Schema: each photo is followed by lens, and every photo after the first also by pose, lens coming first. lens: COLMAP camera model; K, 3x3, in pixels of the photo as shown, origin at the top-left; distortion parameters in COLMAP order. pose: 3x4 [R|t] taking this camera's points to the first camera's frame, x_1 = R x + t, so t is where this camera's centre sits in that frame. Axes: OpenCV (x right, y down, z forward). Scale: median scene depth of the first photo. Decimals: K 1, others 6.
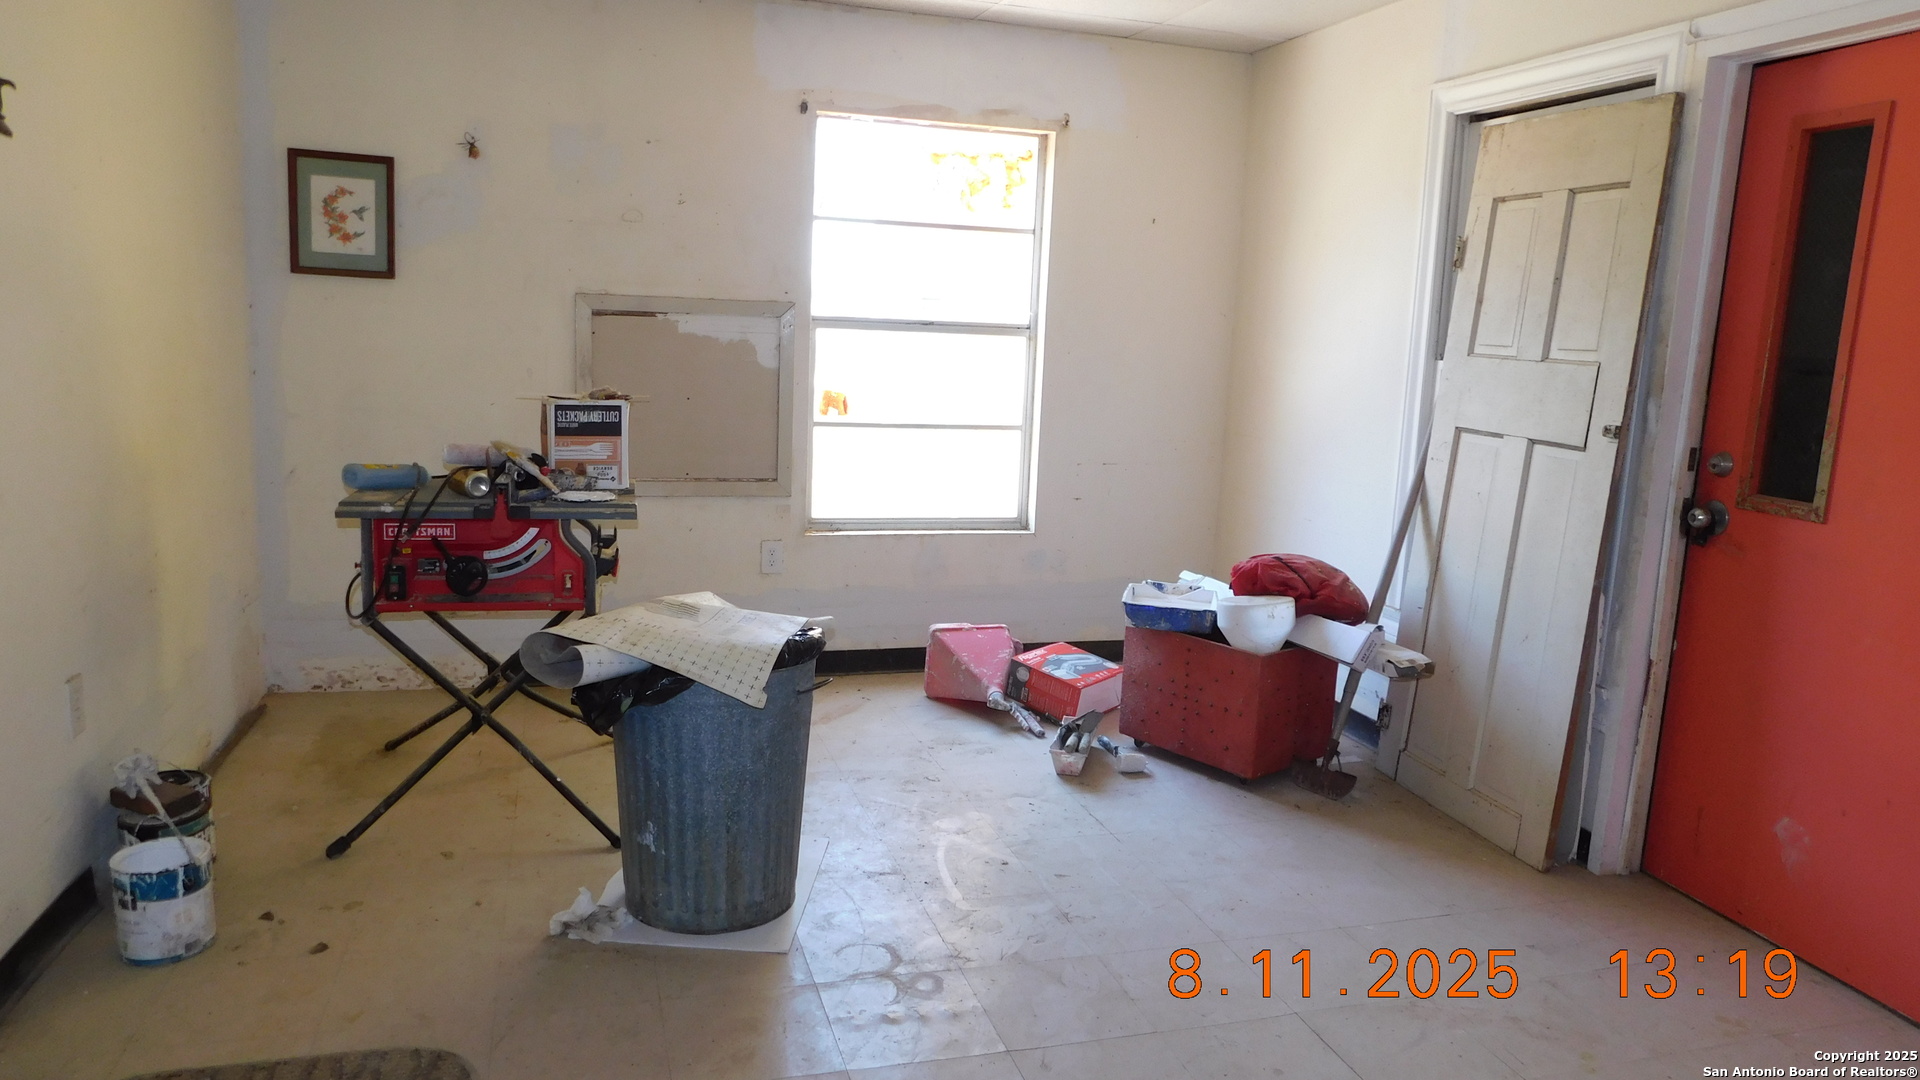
lens RADIAL K [[1271.8, 0, 960.0], [0, 1271.8, 540.0], [0, 0, 1]] dist [-0.072648, 0.058095]
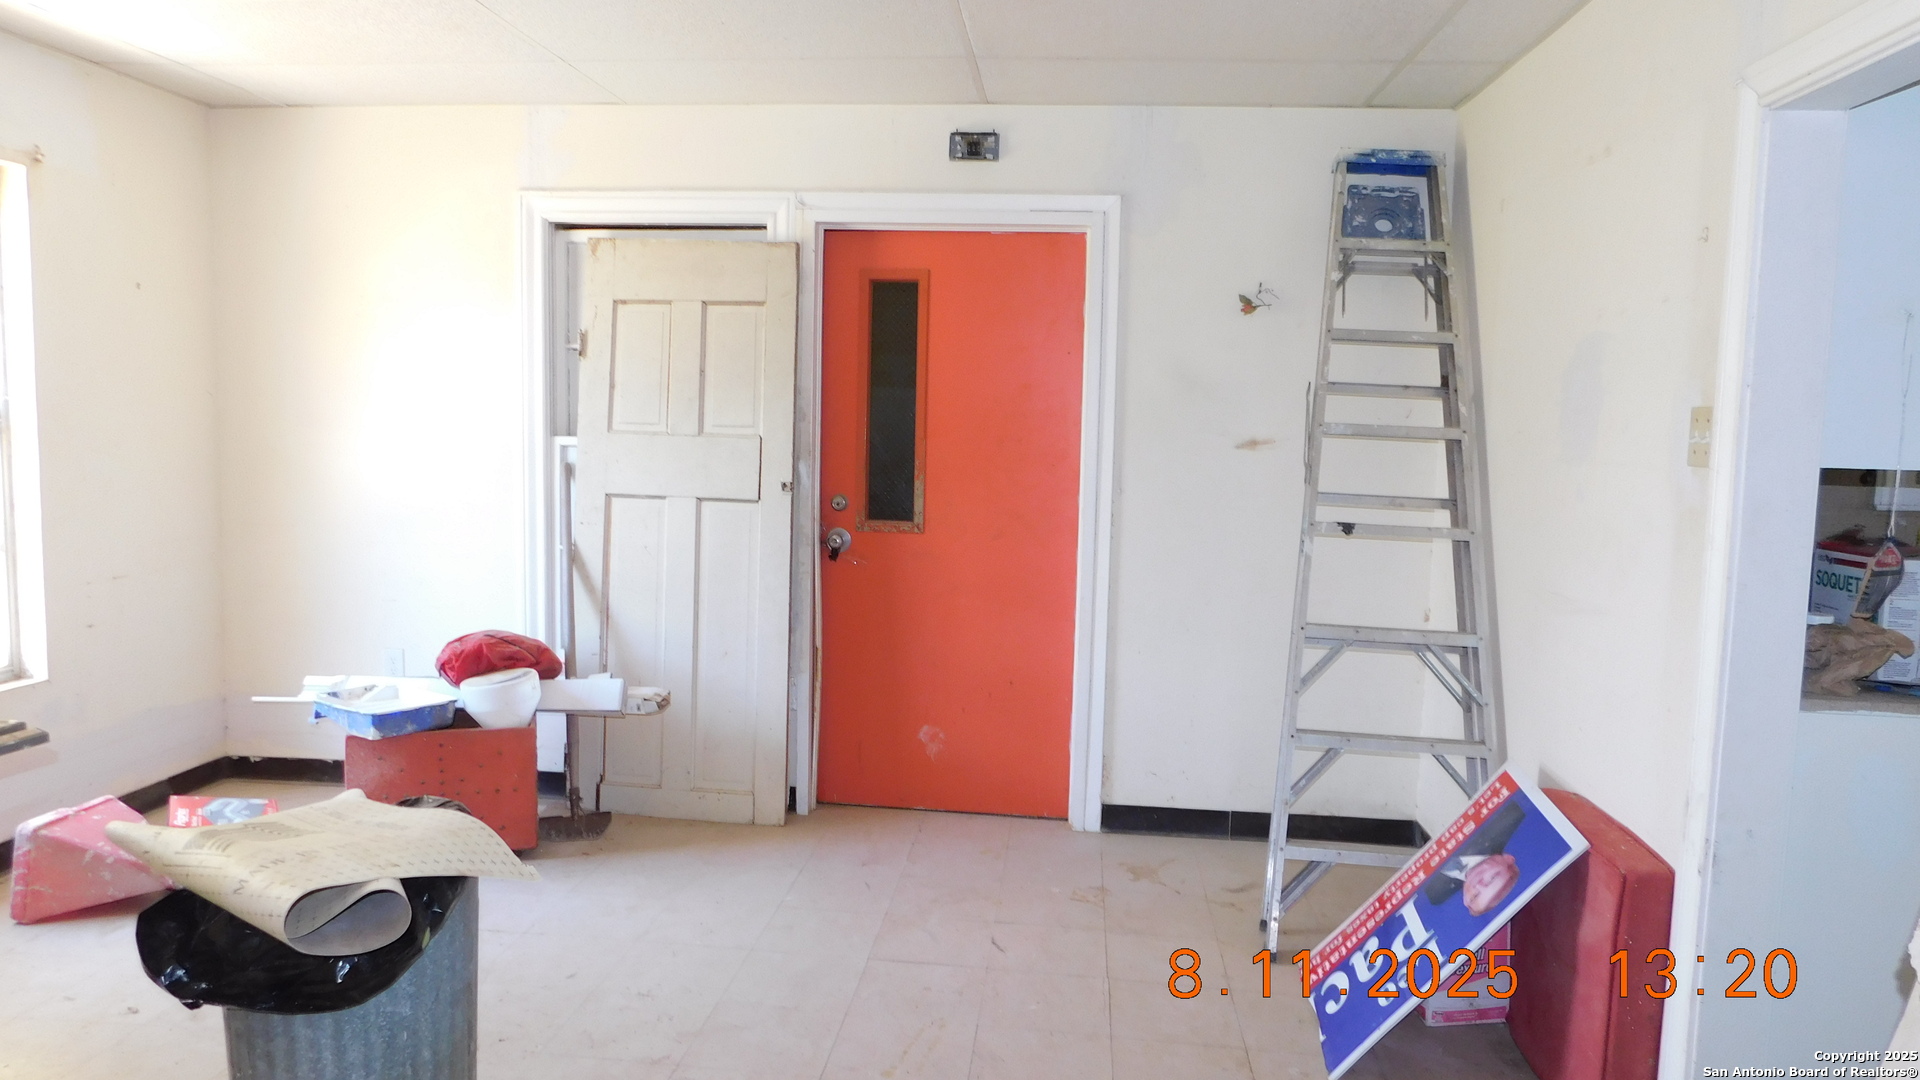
lens RADIAL K [[1271.8, 0, 960.0], [0, 1271.8, 540.0], [0, 0, 1]] dist [-0.072648, 0.058095]
pose [[0.379796, -0.119499, 0.917320, -0.573706], [0.146660, 0.986858, 0.067836, -0.081329], [-0.913371, 0.108770, 0.392330, 0.256394]]
